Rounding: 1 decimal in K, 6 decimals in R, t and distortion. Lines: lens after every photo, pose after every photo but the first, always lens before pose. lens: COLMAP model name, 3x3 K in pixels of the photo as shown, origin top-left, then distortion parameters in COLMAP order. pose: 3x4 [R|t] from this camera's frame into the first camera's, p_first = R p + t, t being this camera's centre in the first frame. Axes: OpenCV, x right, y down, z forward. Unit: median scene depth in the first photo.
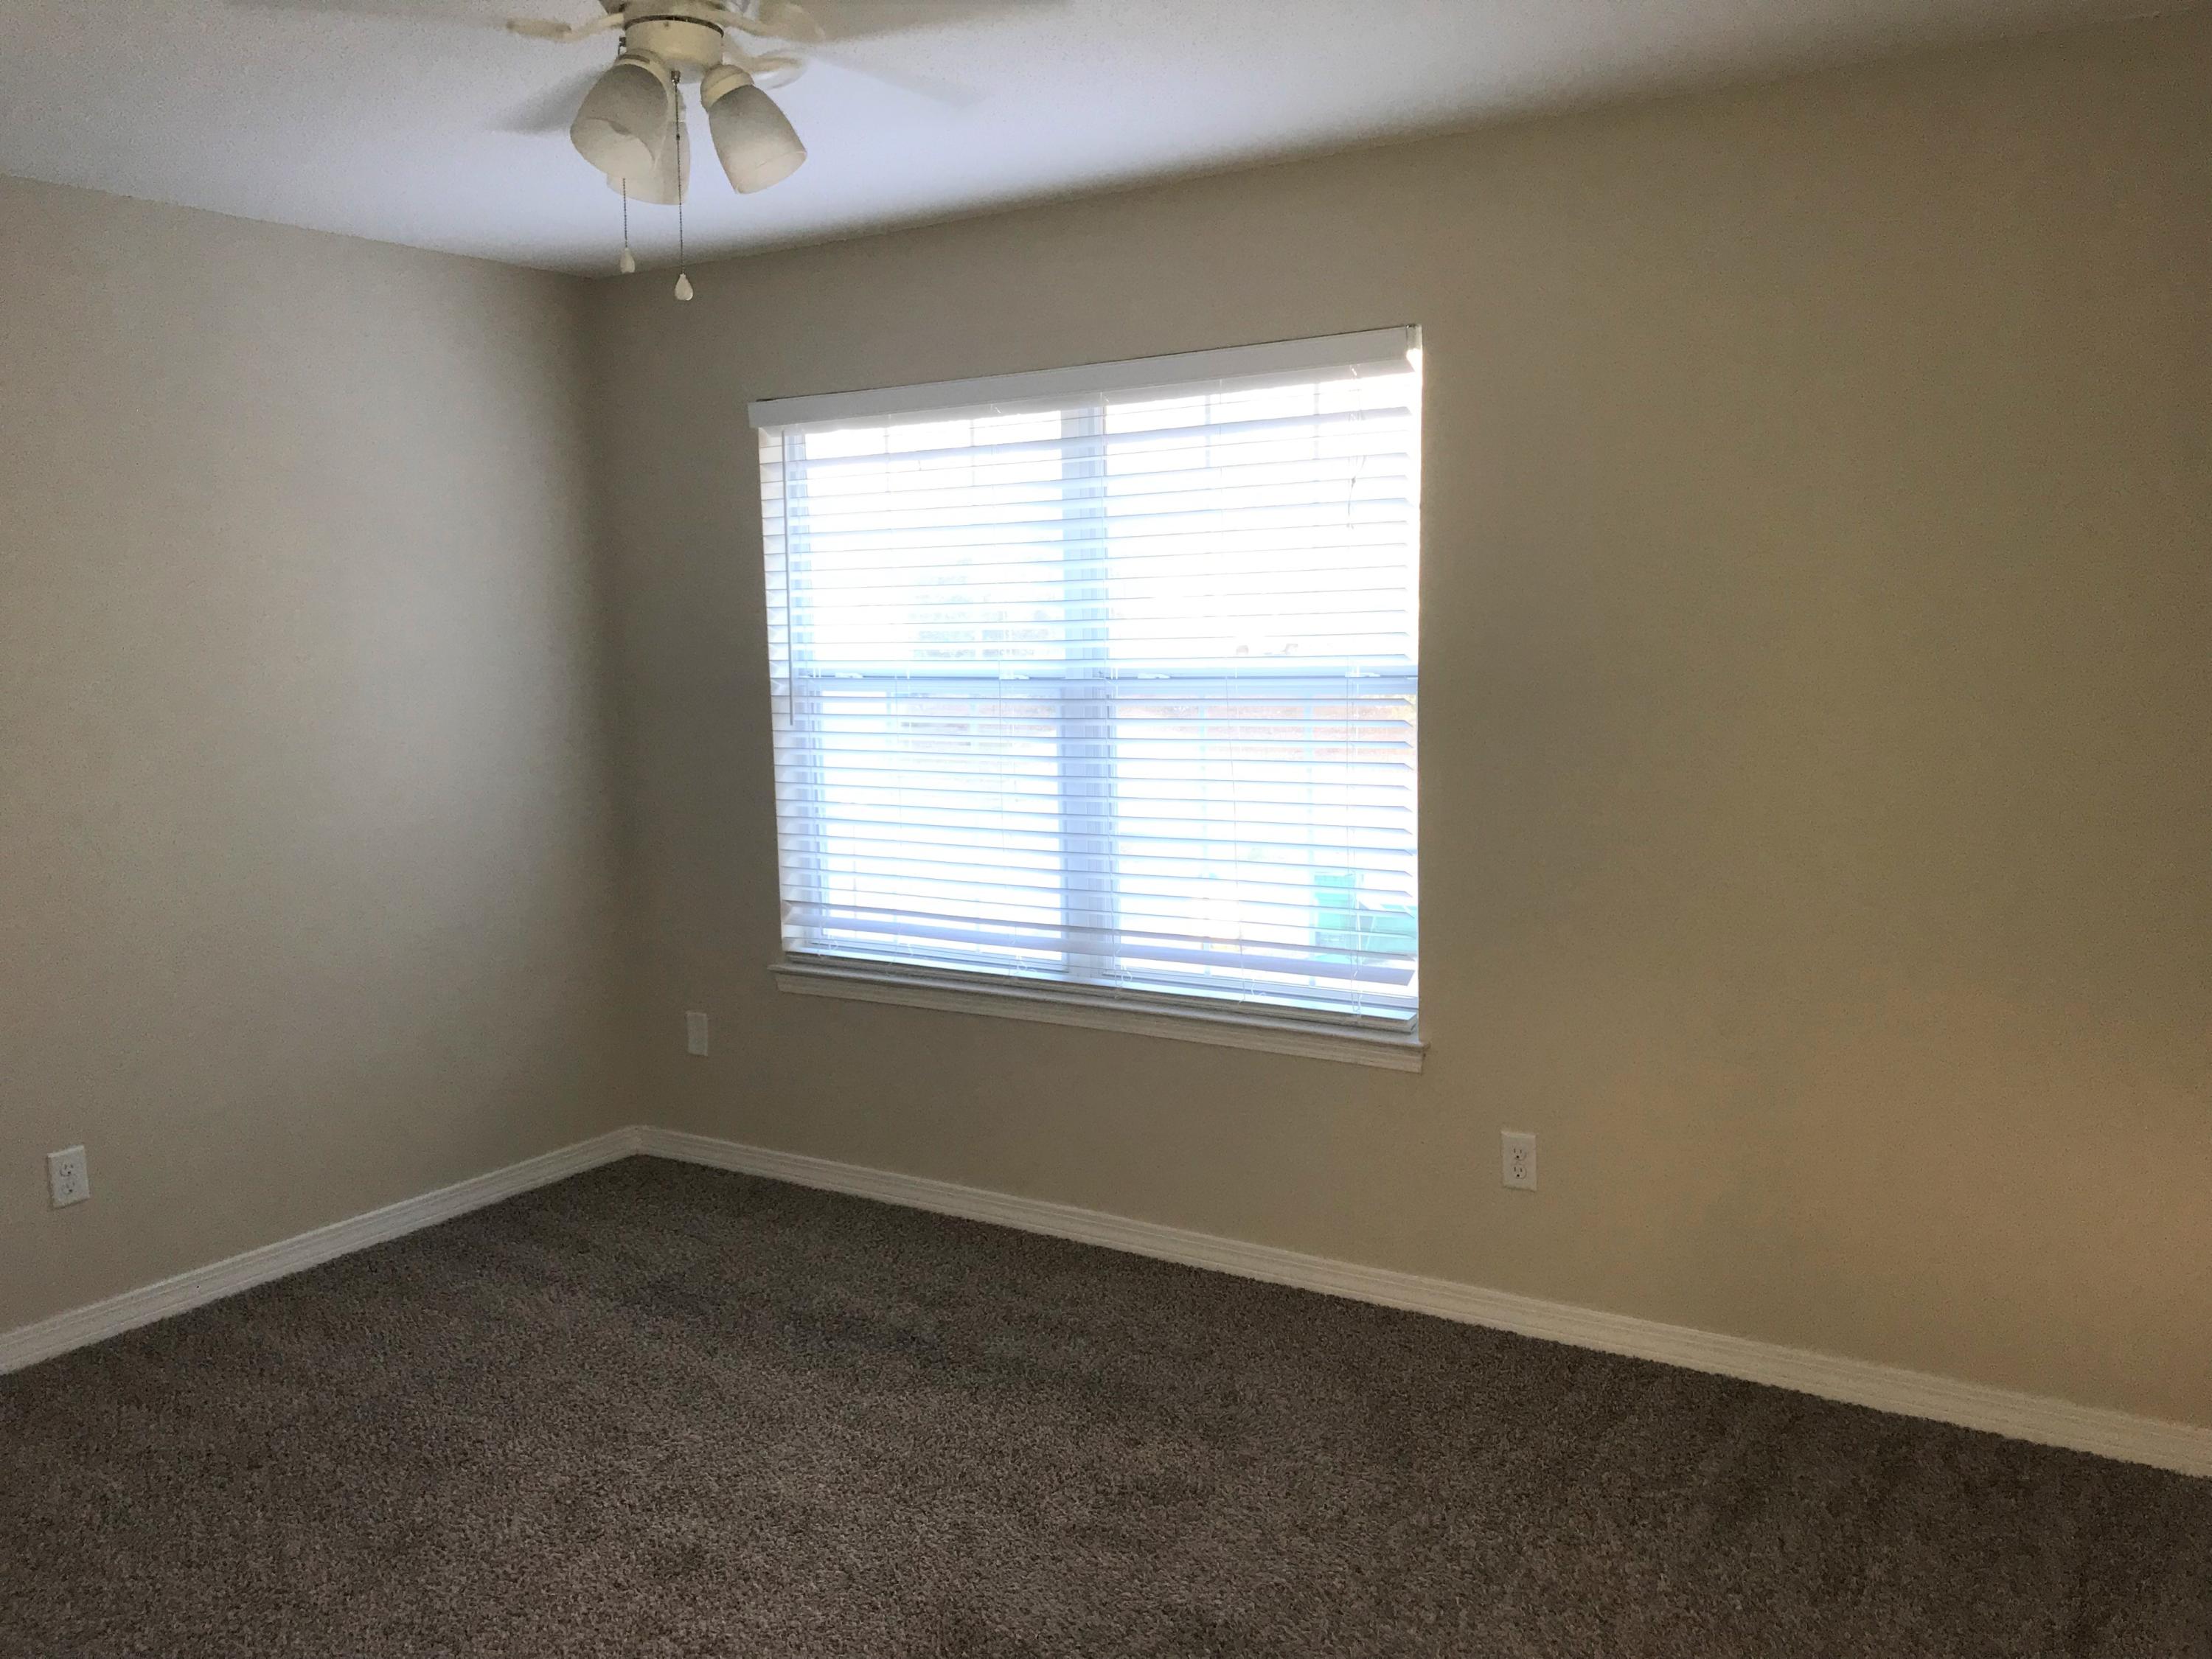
lens RADIAL K [[1818.3, 0, 1081.6], [0, 1818.3, 819.2], [0, 0, 1]] dist [0.127291, -0.191547]
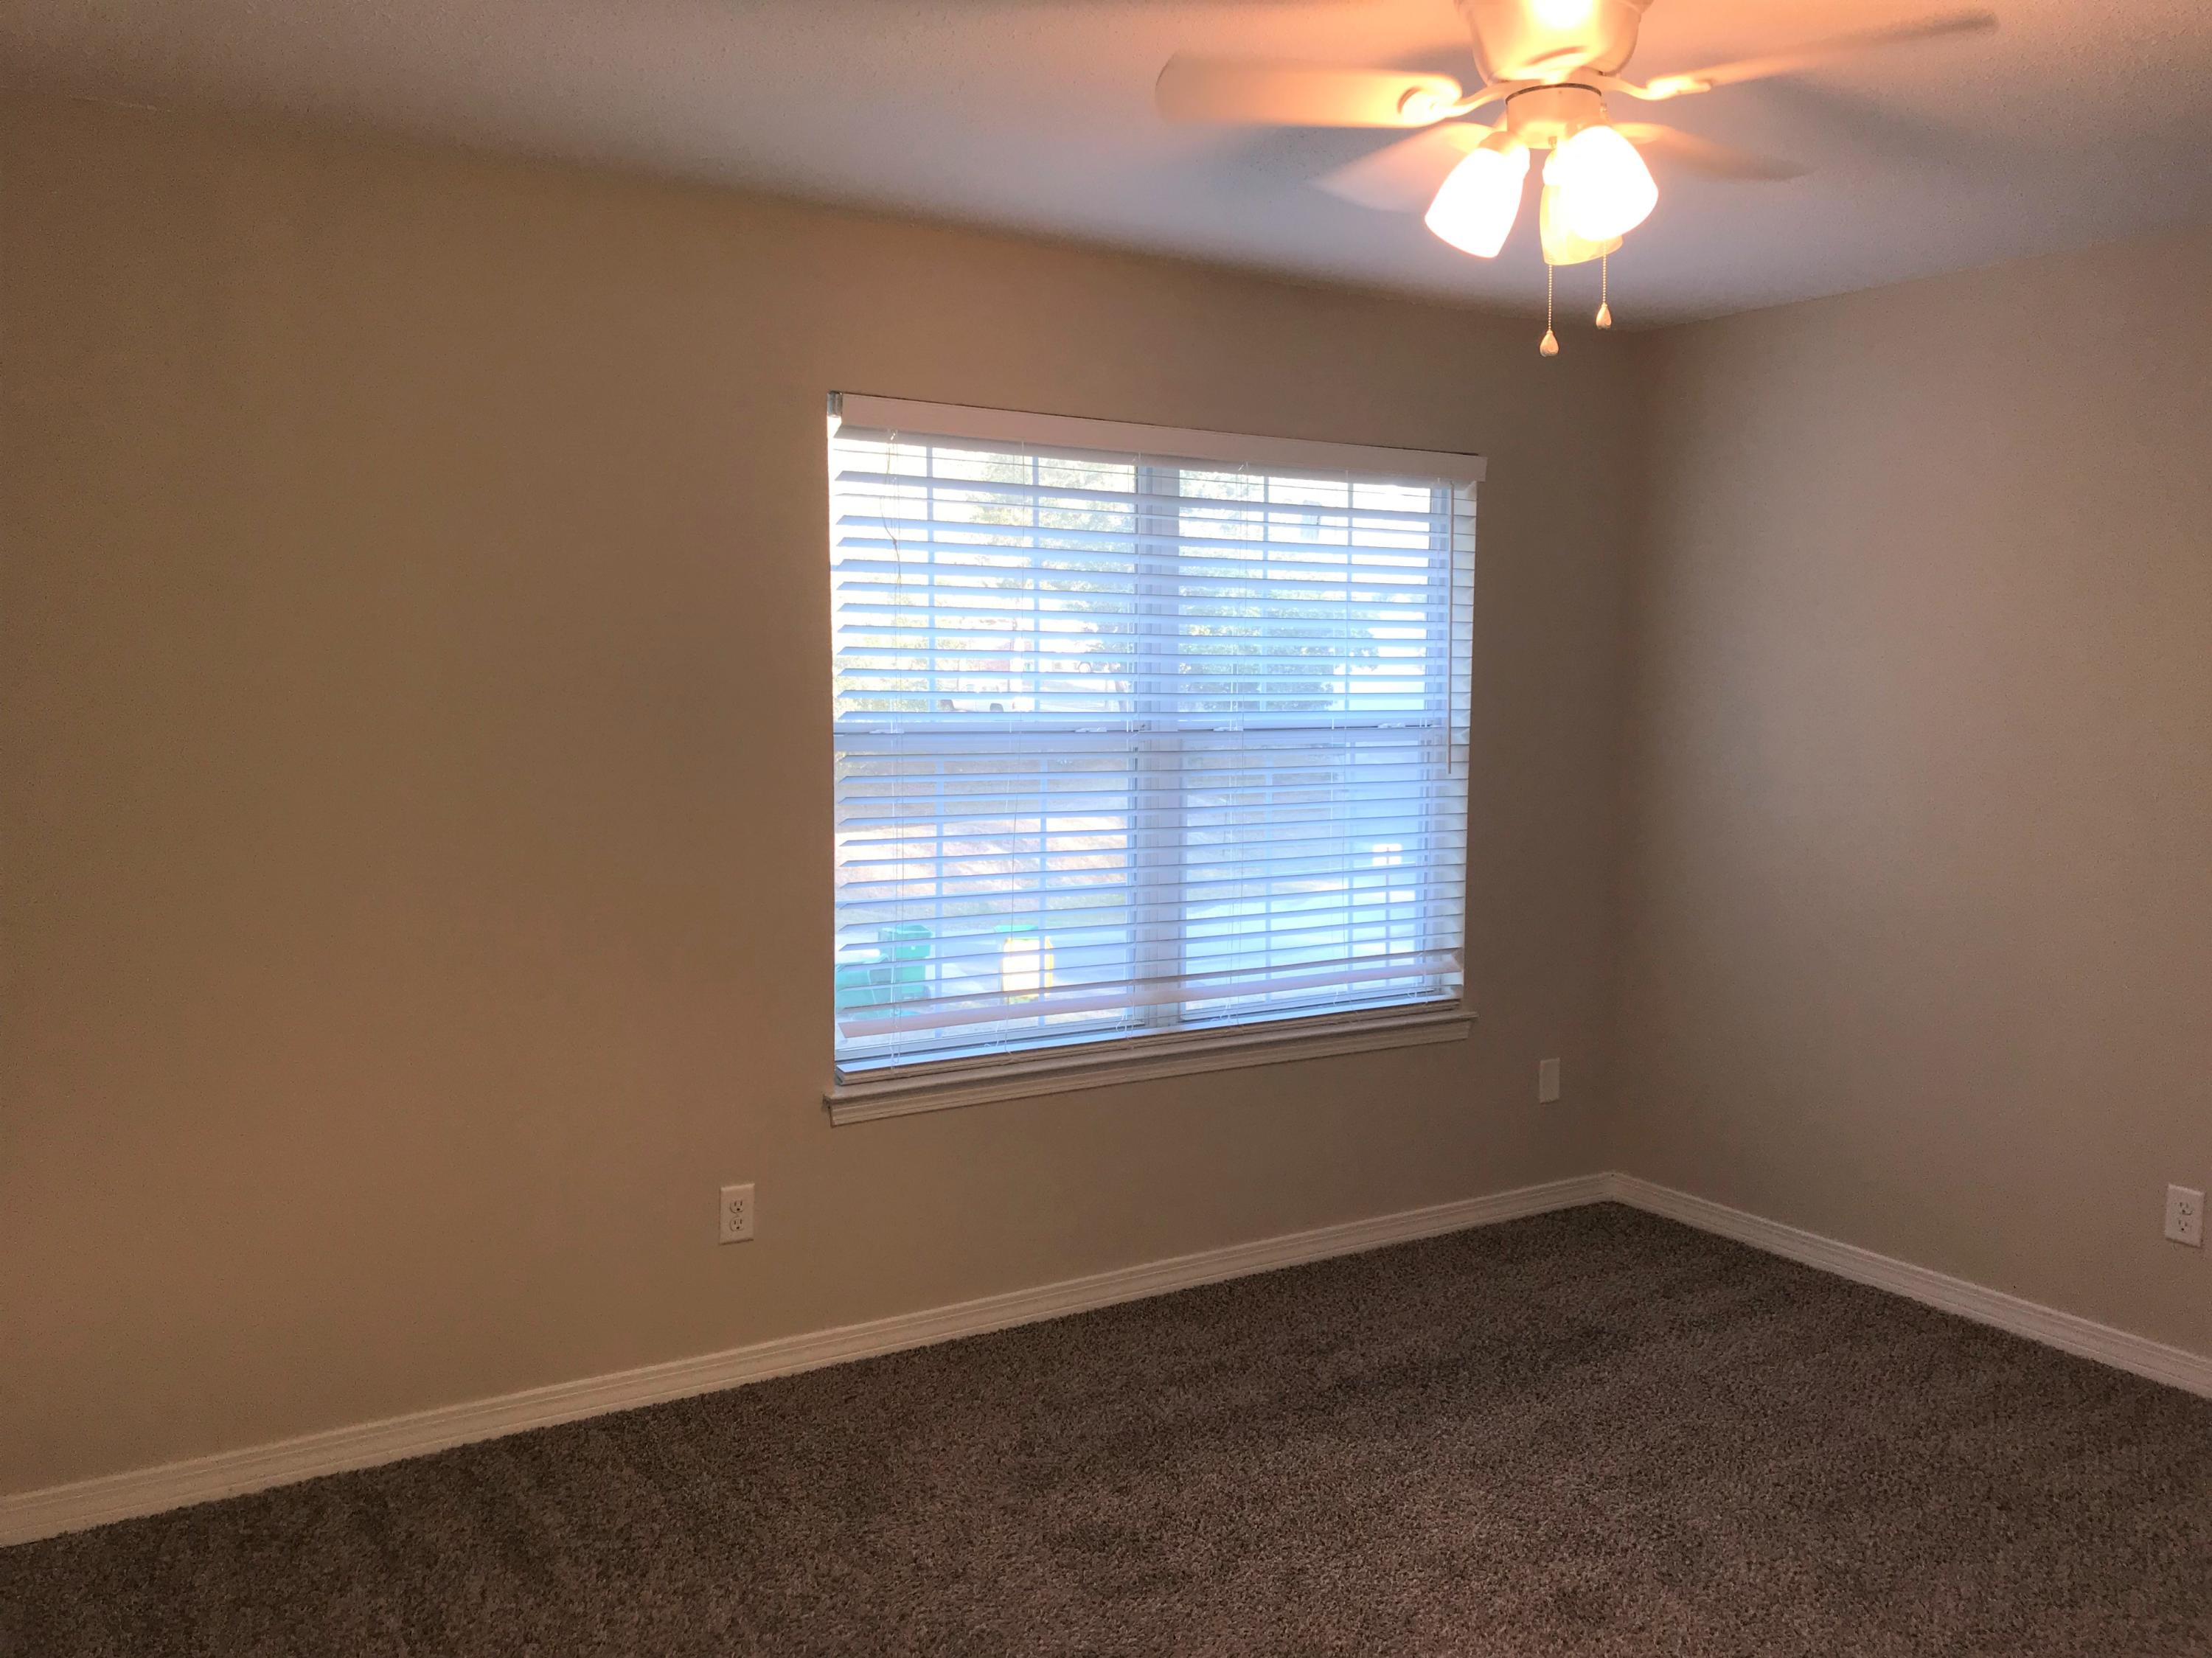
lens RADIAL K [[1818.2, 0, 1081.6], [0, 1818.2, 818.7], [0, 0, 1]] dist [0.127291, -0.191547]
pose [[0.391891, -0.045761, 0.918873, -0.967479], [0.082723, 0.996469, 0.014345, -0.047877], [-0.916285, 0.070390, 0.394293, 0.655350]]
